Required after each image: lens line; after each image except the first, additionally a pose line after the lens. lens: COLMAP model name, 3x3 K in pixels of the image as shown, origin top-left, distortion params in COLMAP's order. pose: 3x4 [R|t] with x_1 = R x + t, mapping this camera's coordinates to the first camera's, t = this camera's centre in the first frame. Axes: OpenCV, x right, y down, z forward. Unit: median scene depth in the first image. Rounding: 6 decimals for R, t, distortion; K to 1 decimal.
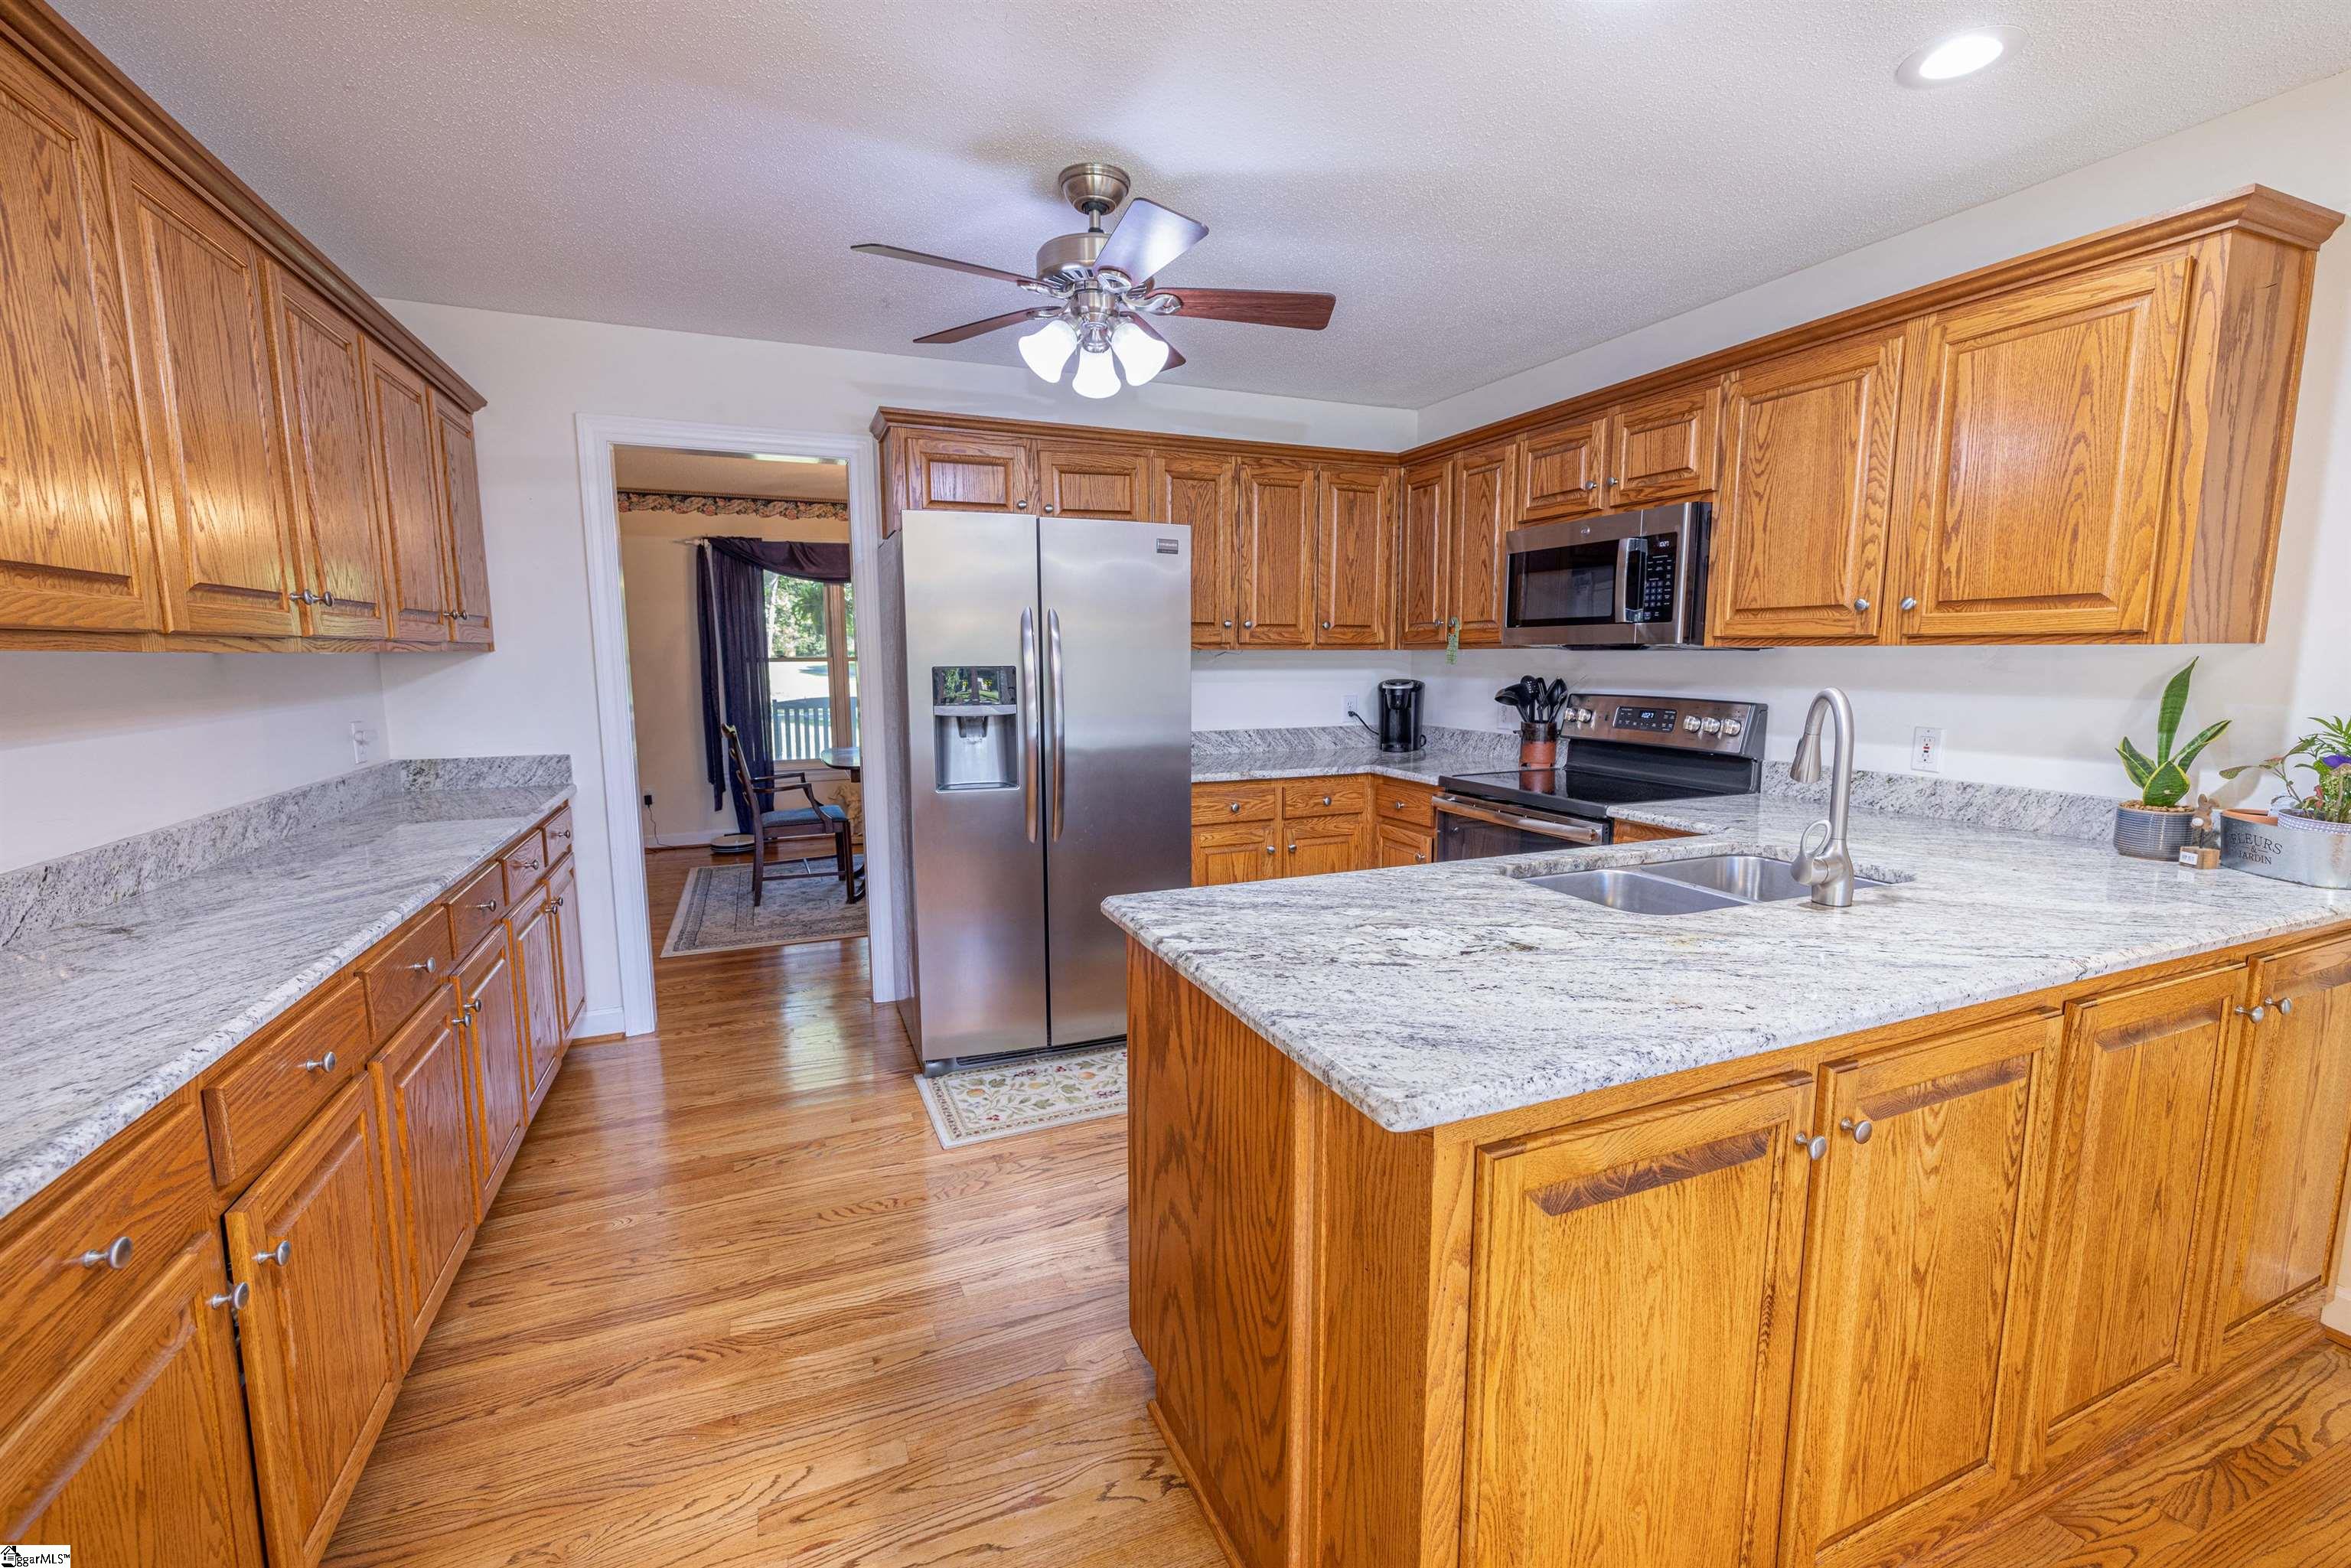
lens RADIAL K [[996.4, 0, 1178.9], [0, 996.4, 785.9], [0, 0, 1]] dist [-0.000808, 0.000020]
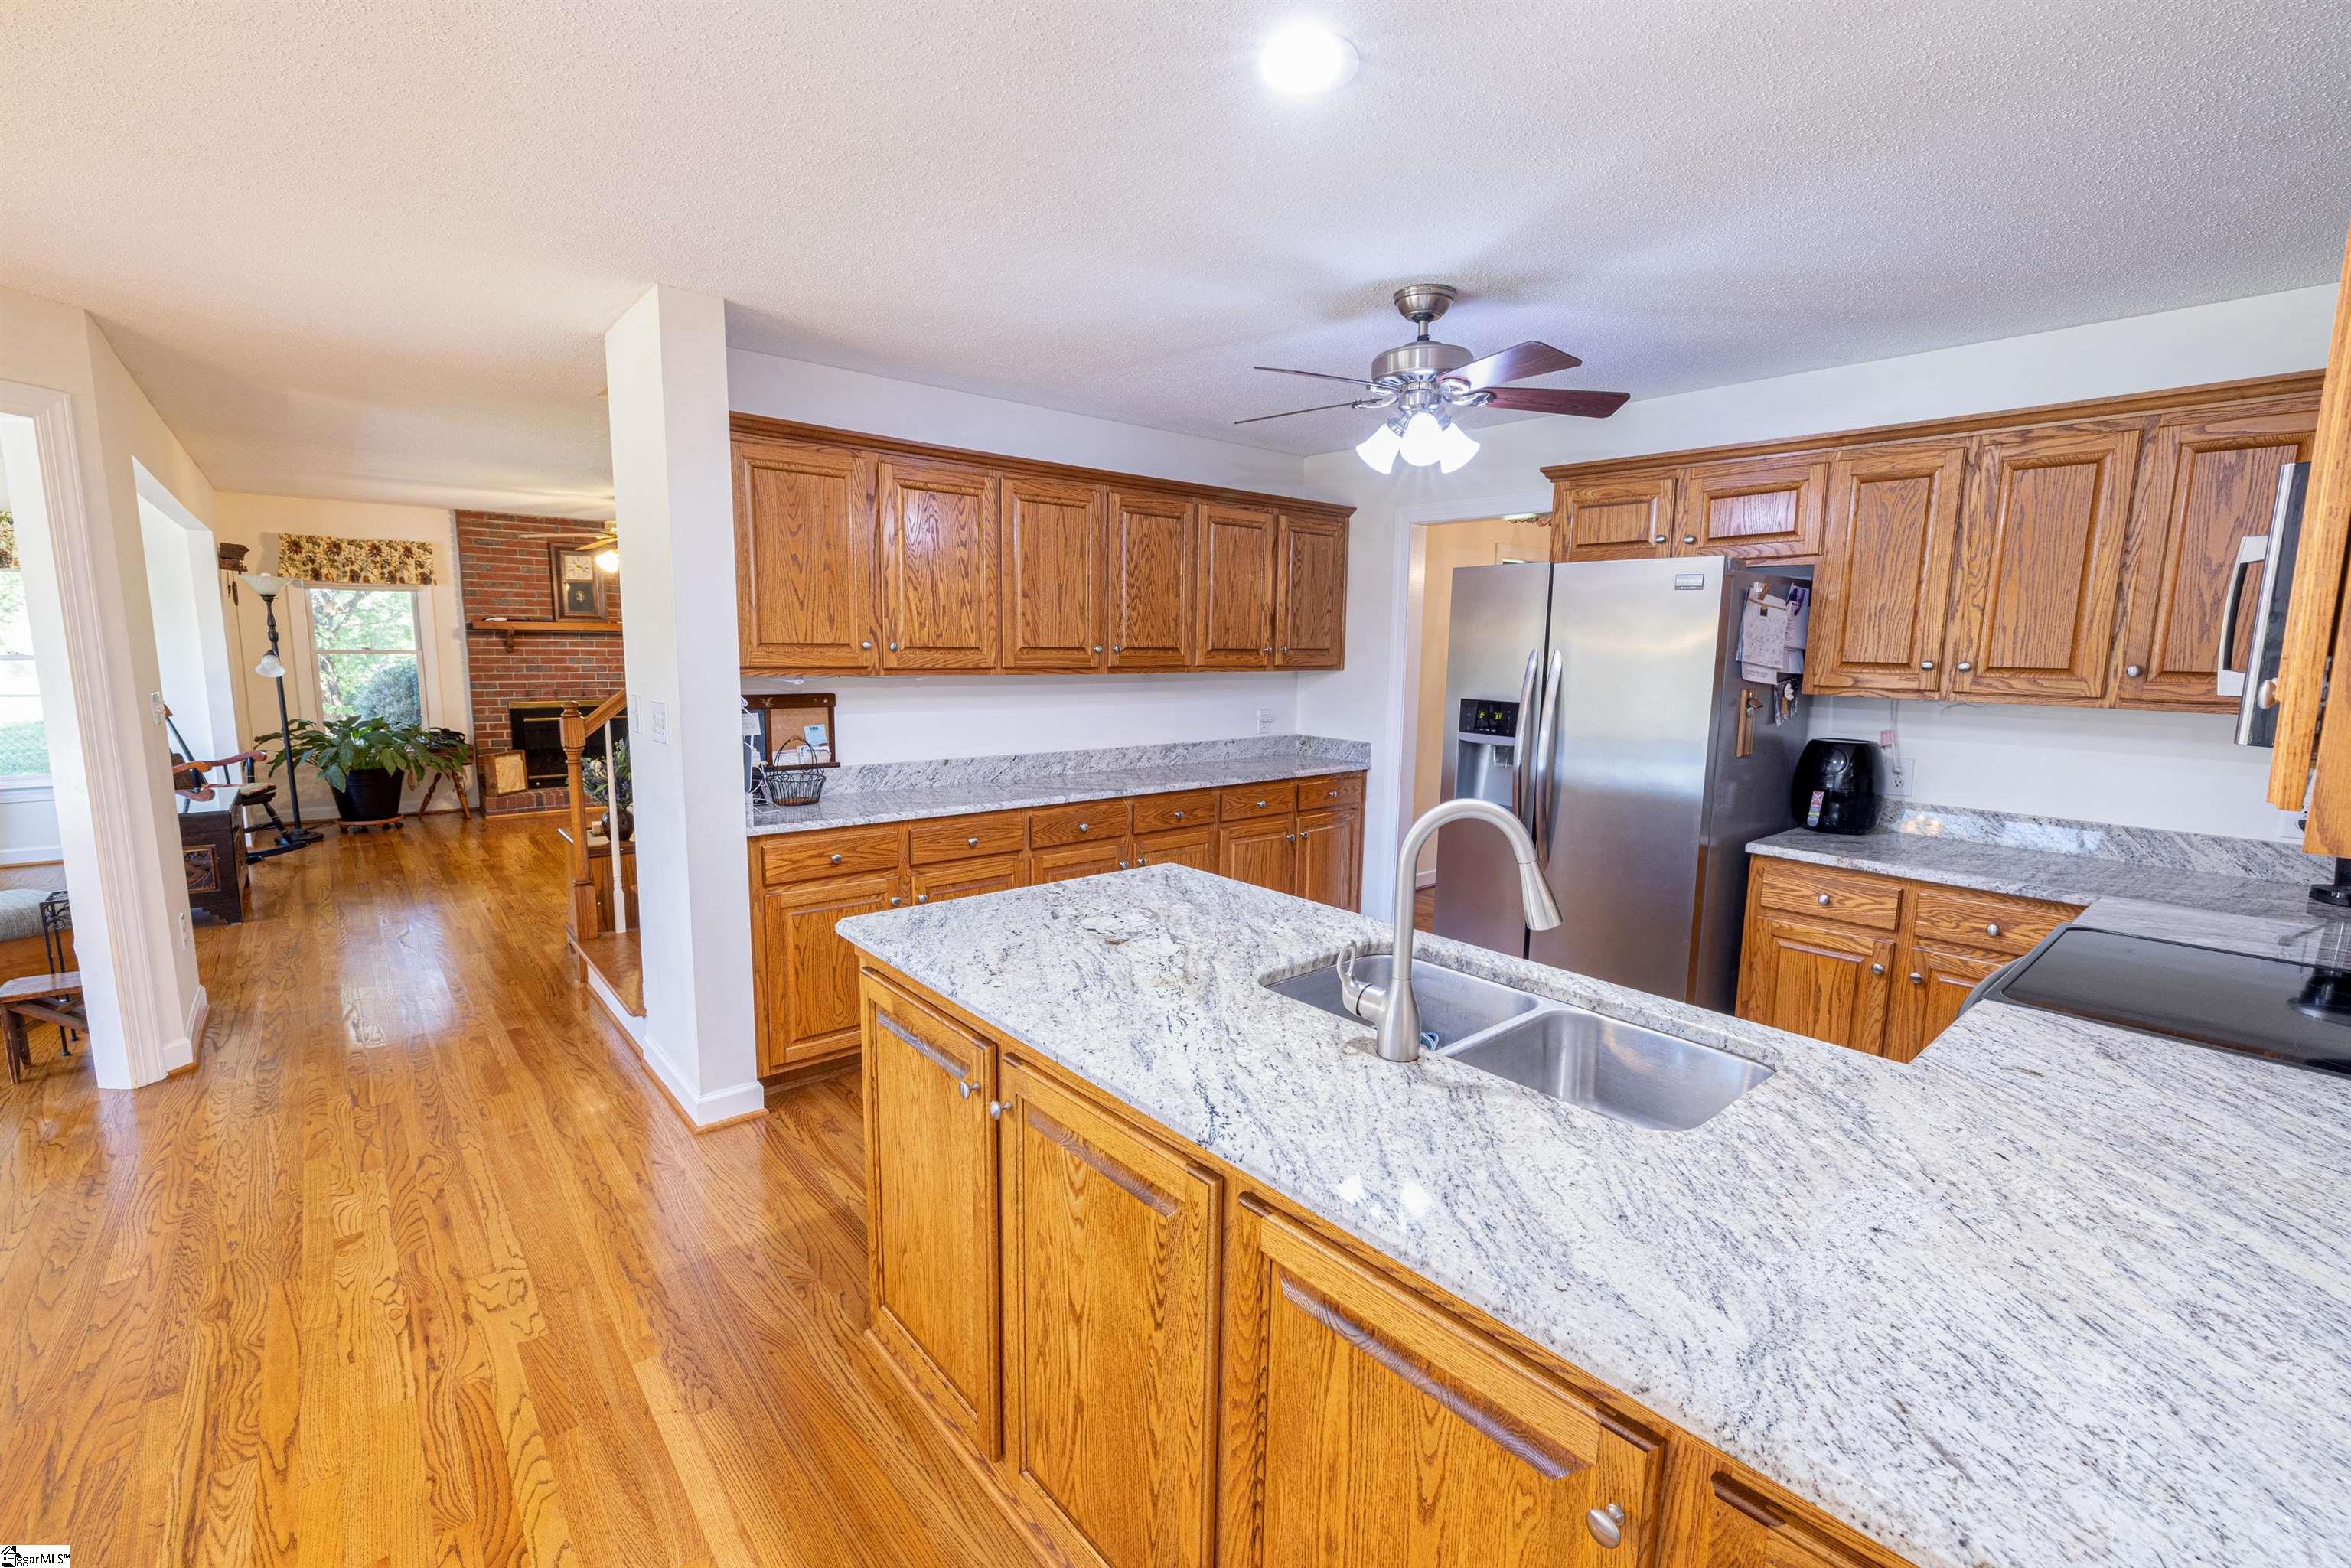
lens RADIAL K [[996.4, 0, 1172.2], [0, 996.4, 781.7], [0, 0, 1]] dist [-0.000808, 0.000020]
pose [[0.301357, 0.140551, -0.943096, 1.485945], [-0.144320, 0.984405, 0.100592, -0.176616], [0.942526, 0.105794, 0.316942, 0.600025]]
